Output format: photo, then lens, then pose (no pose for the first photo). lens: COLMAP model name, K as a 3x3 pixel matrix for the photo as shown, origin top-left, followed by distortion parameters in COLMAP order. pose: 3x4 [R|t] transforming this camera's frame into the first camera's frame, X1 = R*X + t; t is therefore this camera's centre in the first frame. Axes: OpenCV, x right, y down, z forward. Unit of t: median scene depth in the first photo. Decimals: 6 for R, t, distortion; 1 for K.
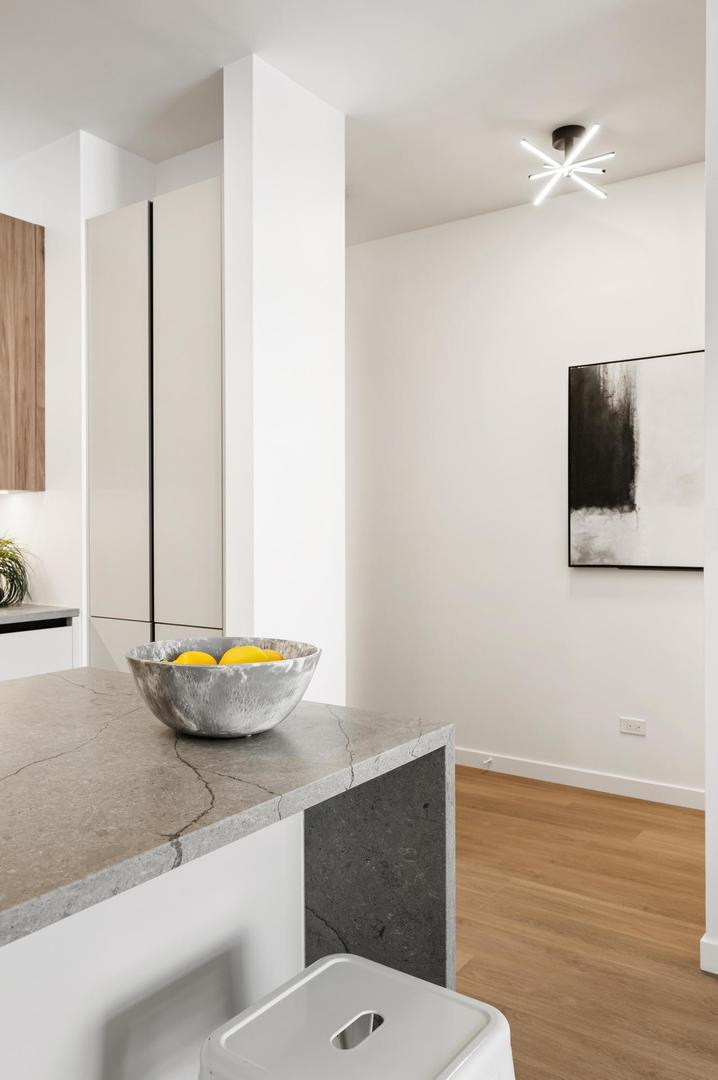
lens RADIAL K [[830.8, 0, 362.5], [0, 830.8, 527.3], [0, 0, 1]] dist [-0.003346, 0.000408]
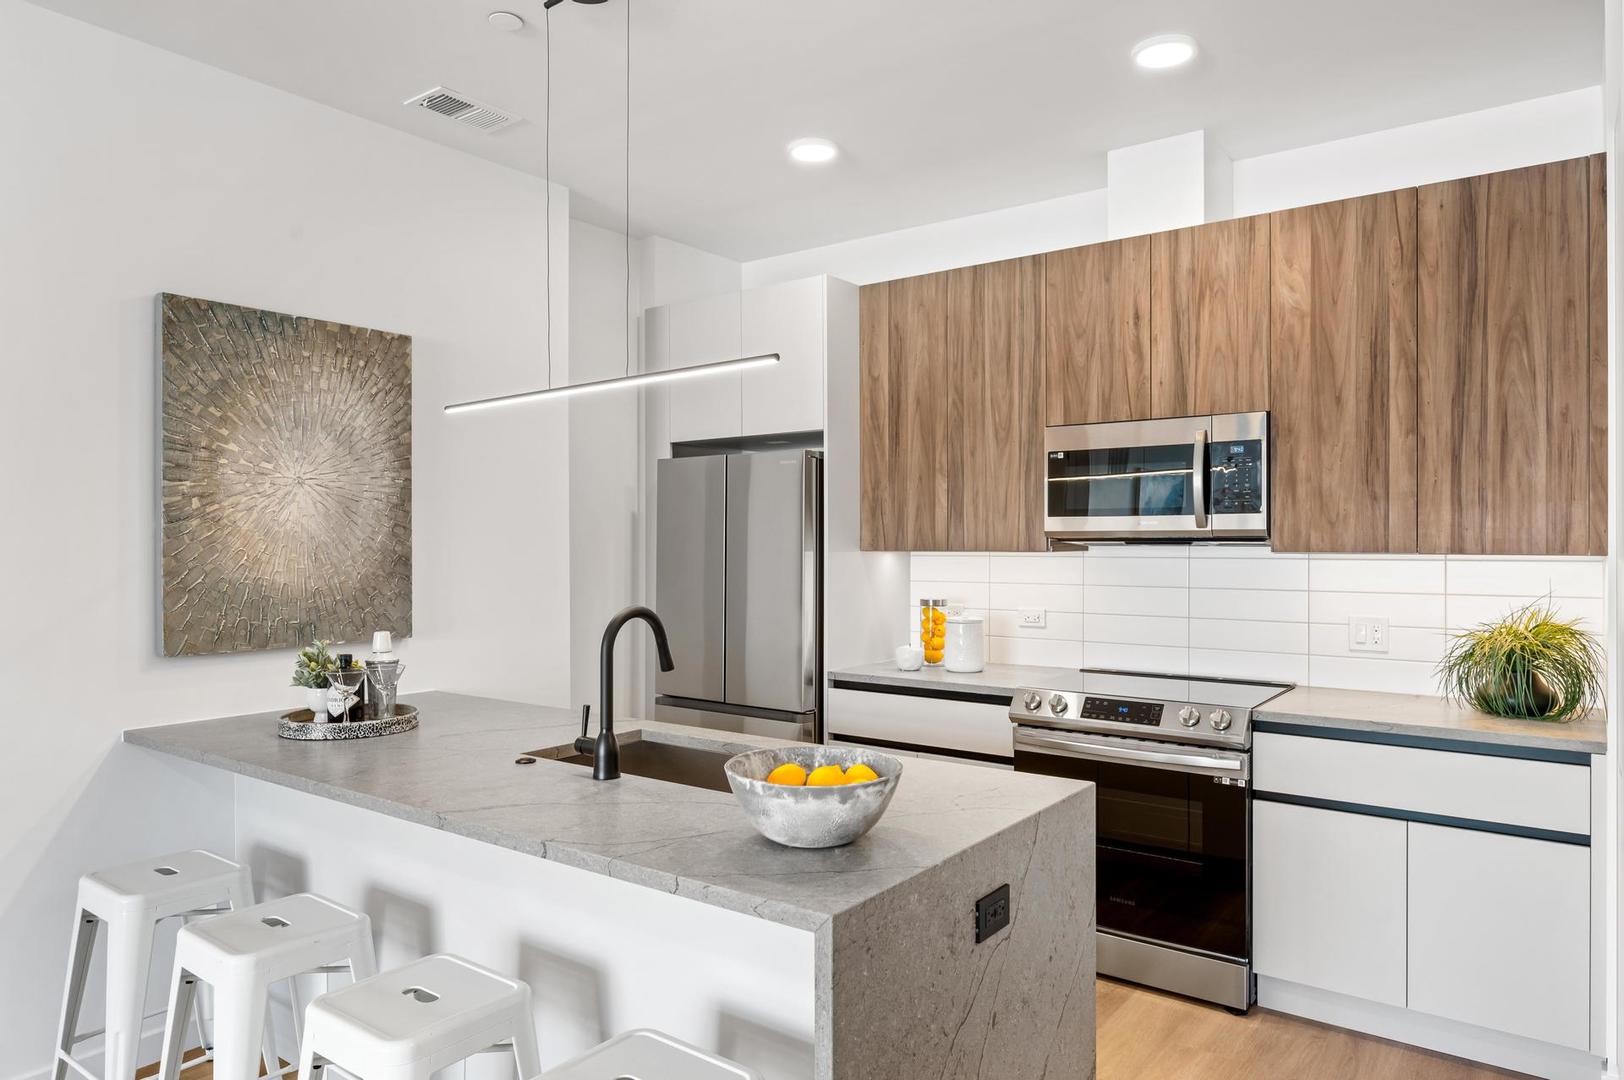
lens RADIAL K [[1035.8, 0, 812.0], [0, 1035.8, 540.0], [0, 0, 1]] dist [-0.002084, -0.000225]
pose [[-0.025680, 0.002320, -0.999668, 0.467837], [-0.001929, 0.999995, 0.002371, -0.058552], [0.999668, 0.001989, -0.025675, 0.408973]]
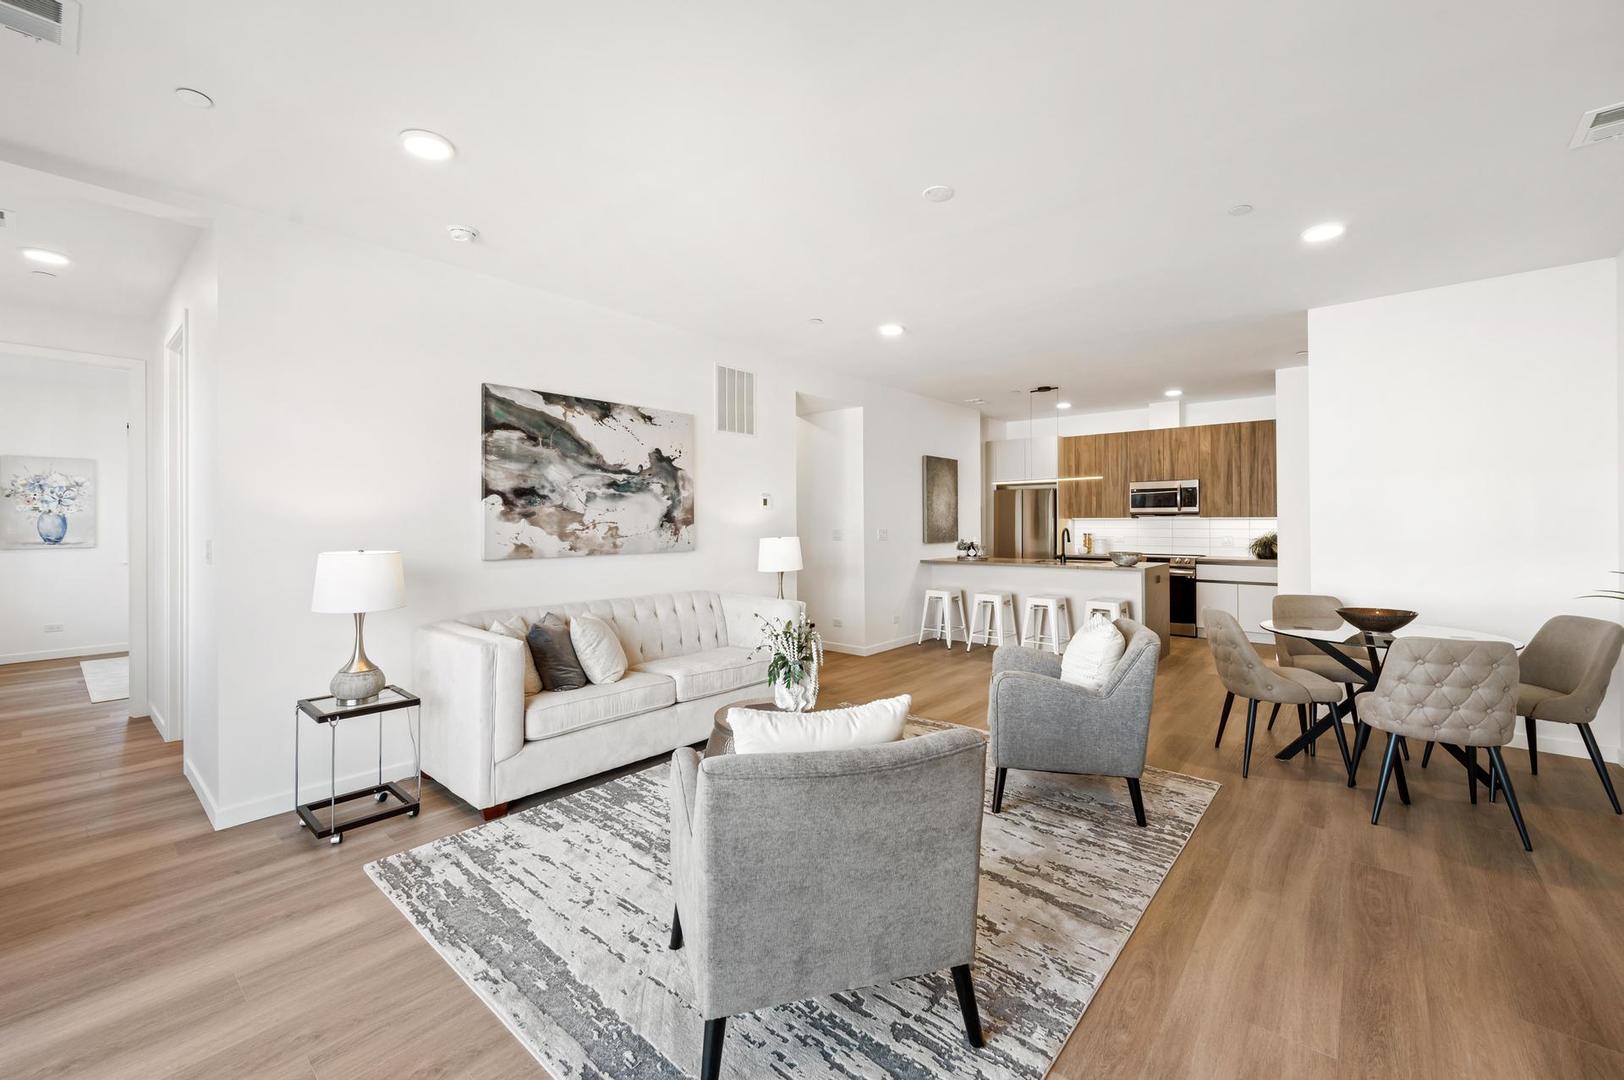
lens RADIAL K [[661.7, 0, 810.6], [0, 661.7, 517.8], [0, 0, 1]] dist [0.001438, 0.000236]
pose [[-0.096454, -0.002288, -0.995335, 1.949009], [-0.000047, 0.999997, -0.002295, -0.038395], [0.995337, -0.000175, -0.096454, -0.331140]]
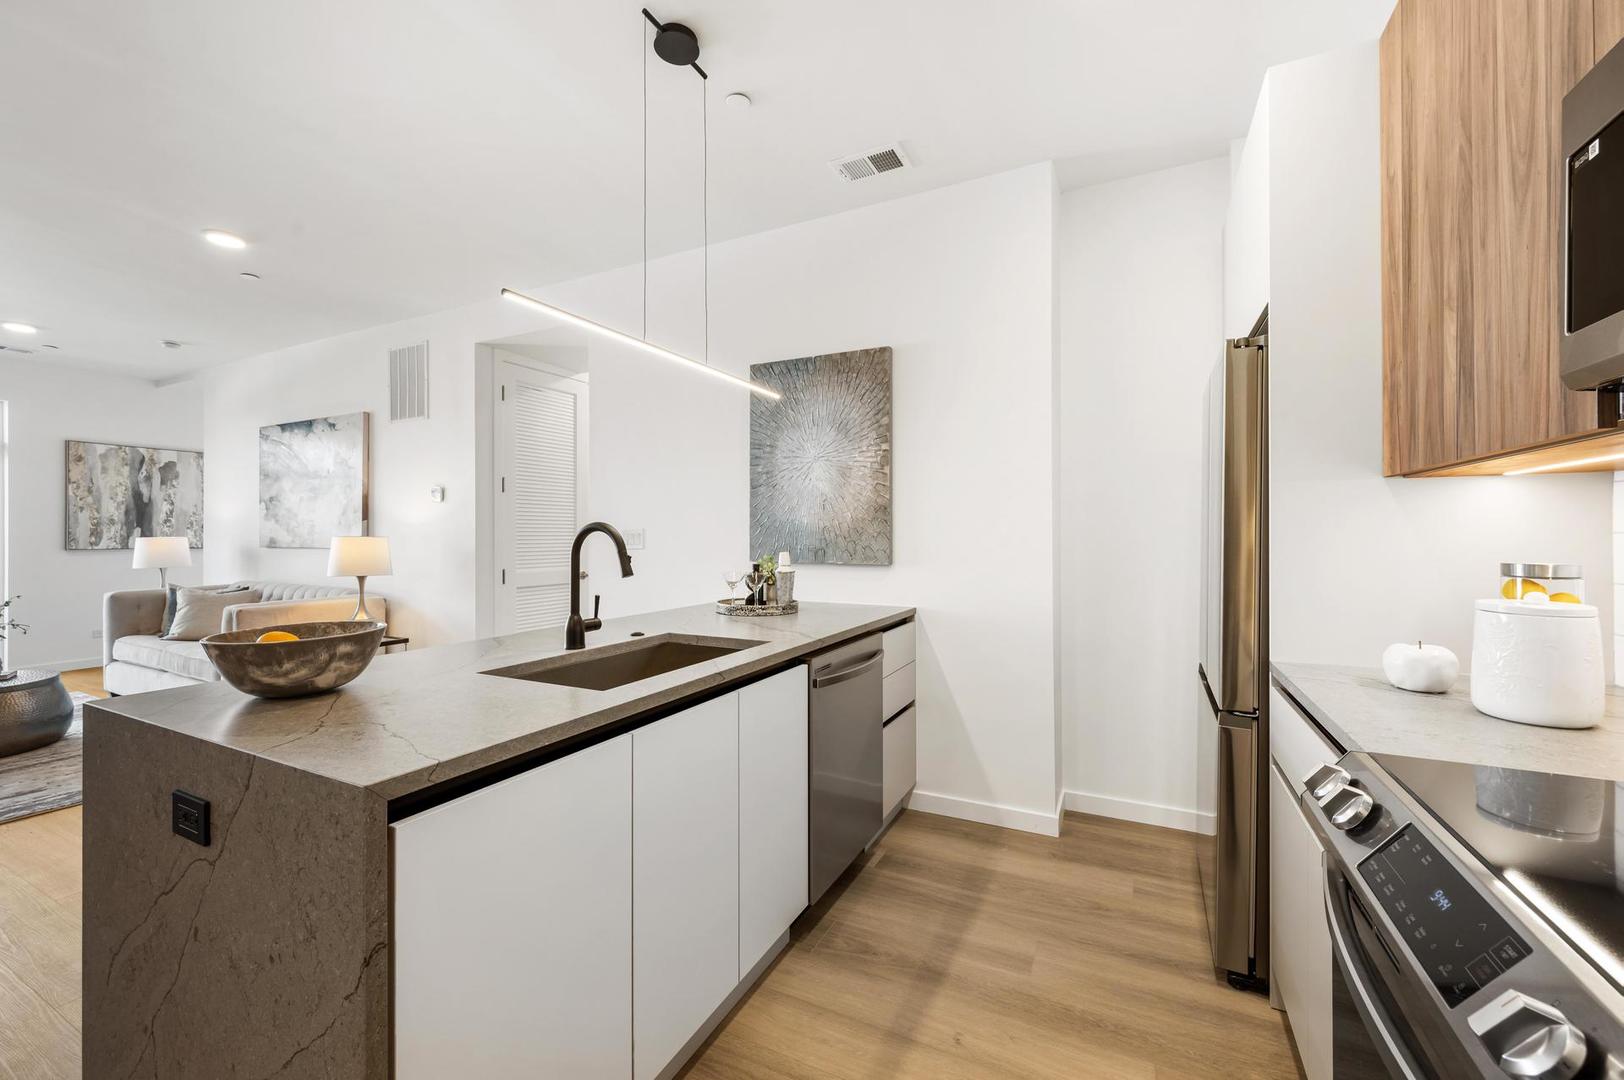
lens RADIAL K [[648.0, 0, 812.0], [0, 648.0, 540.0], [0, 0, 1]] dist [-0.000145, 0.000021]
pose [[-0.989388, 0.002673, -0.145273, -0.327101], [0.001319, 0.999955, 0.009415, -0.000002], [0.145291, 0.009123, -0.989347, 0.855465]]
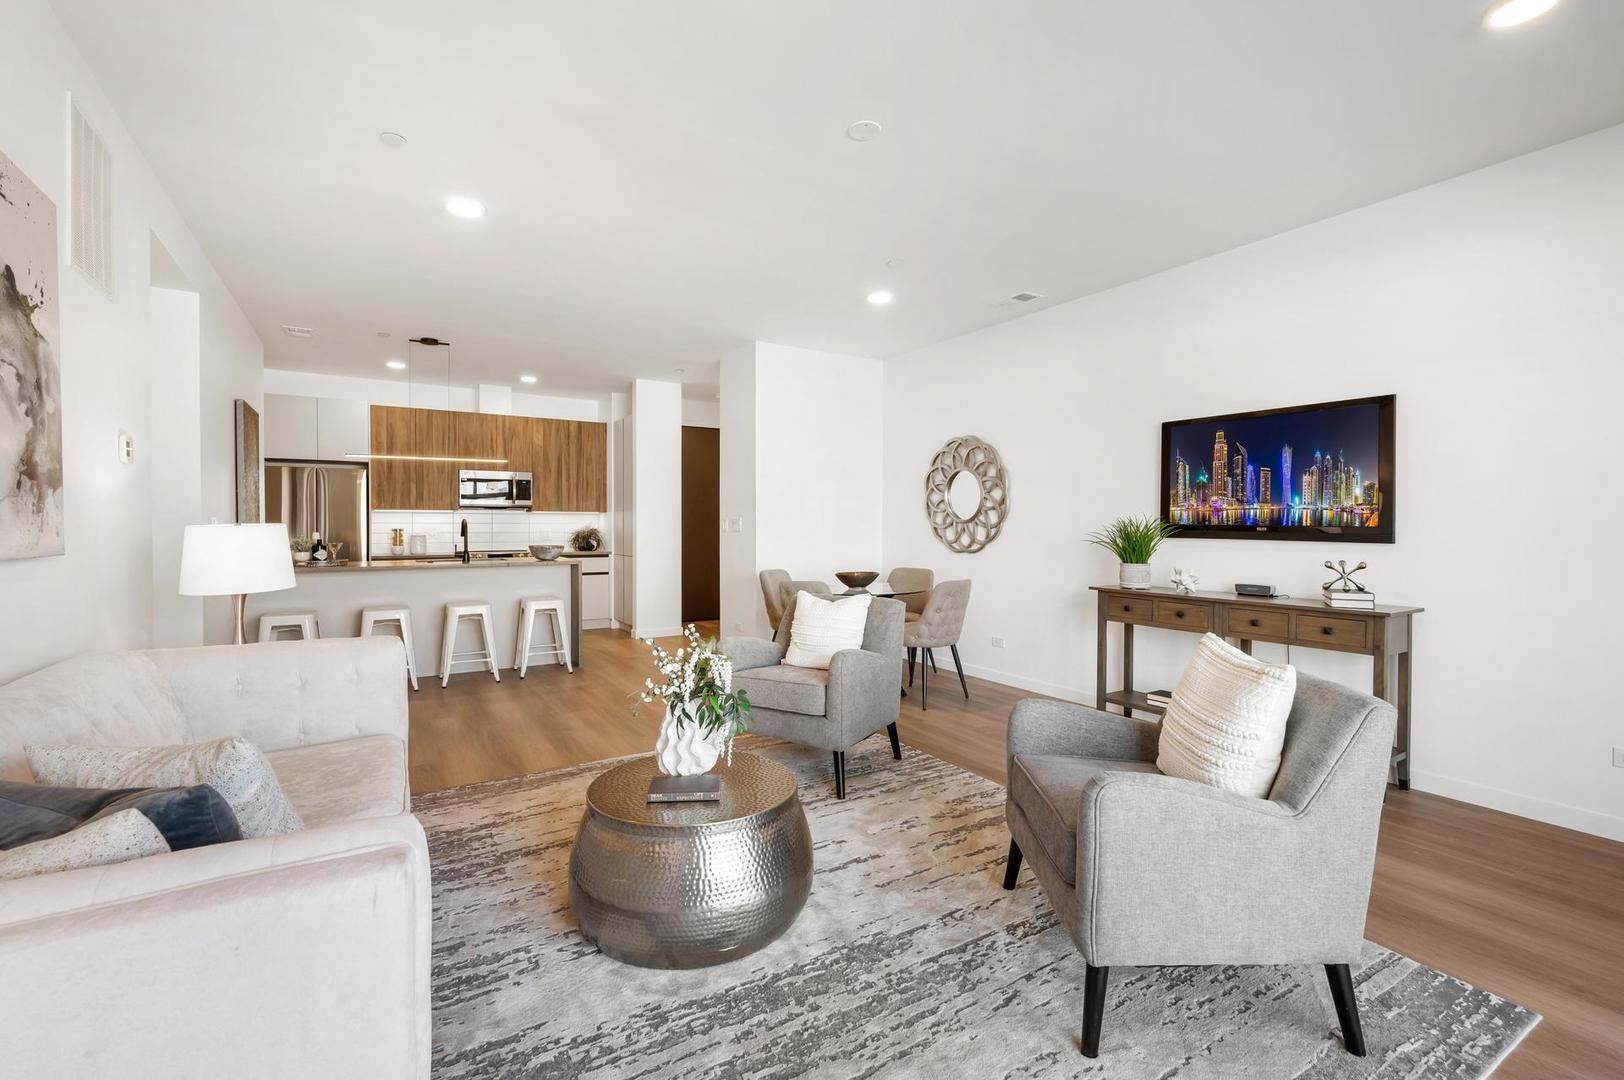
lens RADIAL K [[703.9, 0, 812.0], [0, 703.9, 540.0], [0, 0, 1]] dist [-0.000092, -0.000134]
pose [[0.918570, 0.013270, -0.395036, 1.332111], [-0.006614, 0.999812, 0.018207, 0.004158], [0.395204, -0.014111, 0.918485, -1.056222]]
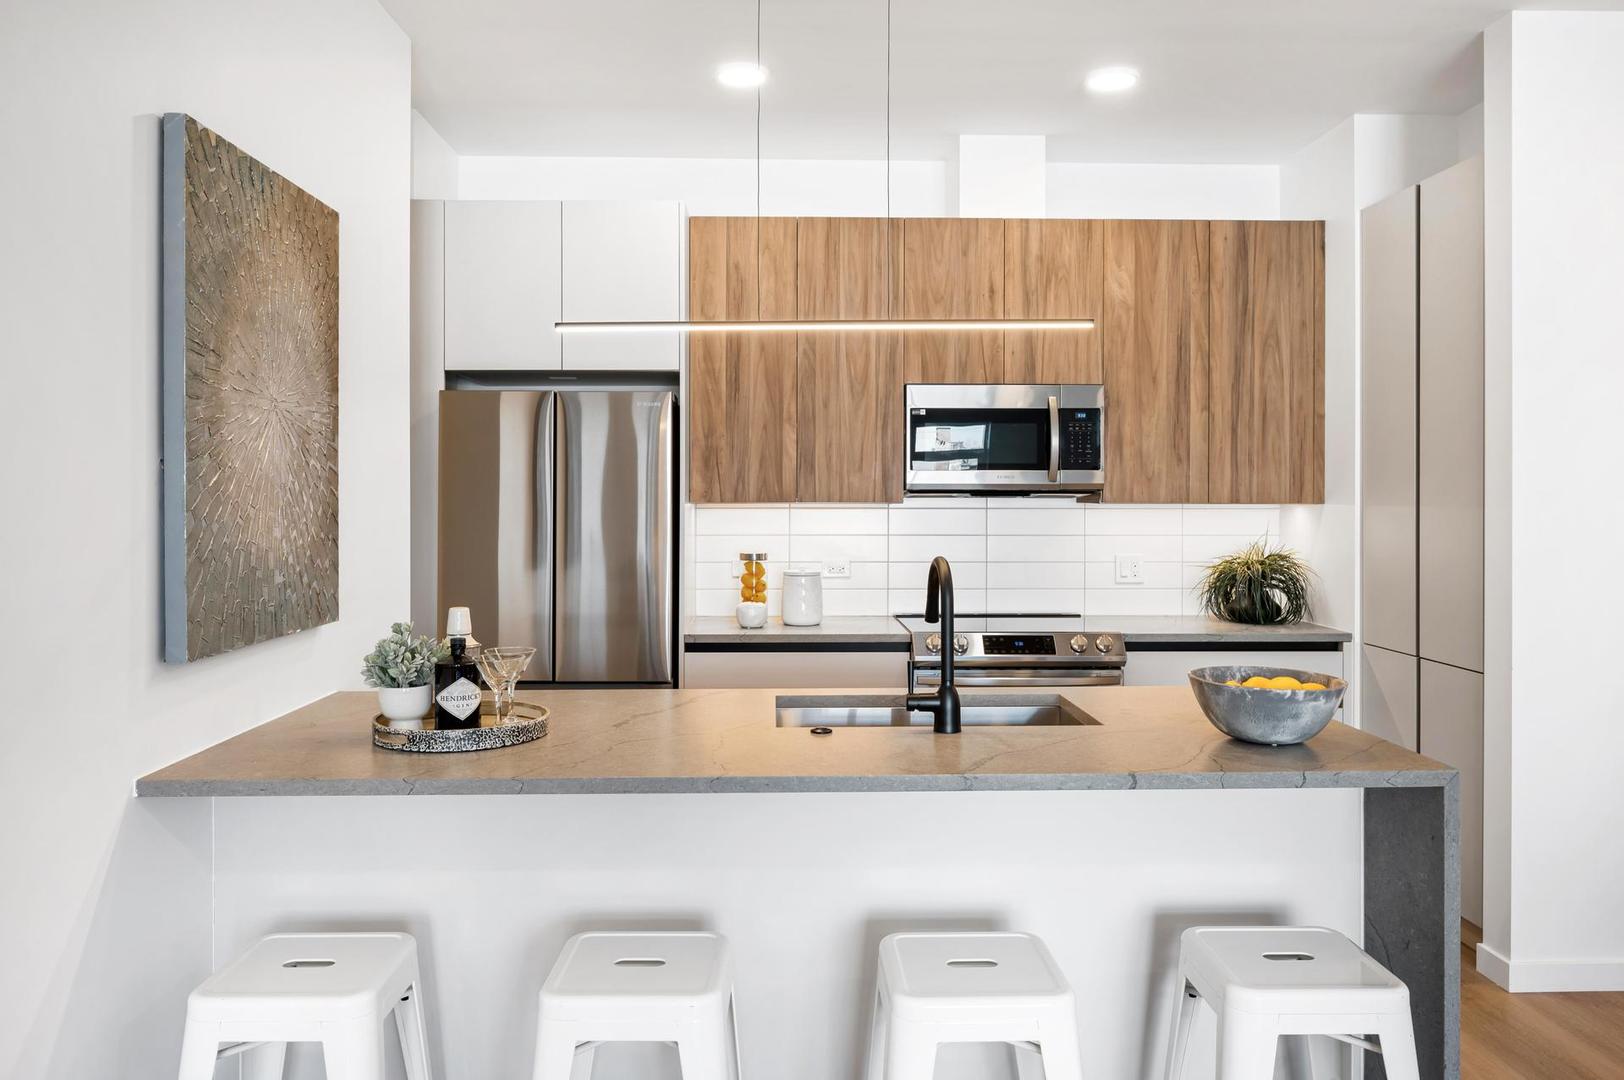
lens RADIAL K [[1183.7, 0, 810.1], [0, 1183.7, 493.6], [0, 0, 1]] dist [-0.001358, -0.000358]
pose [[0.596794, 0.002947, -0.802389, 0.352195], [-0.005780, 0.999983, -0.000626, -0.052987], [0.802374, 0.005011, 0.596801, -0.265512]]
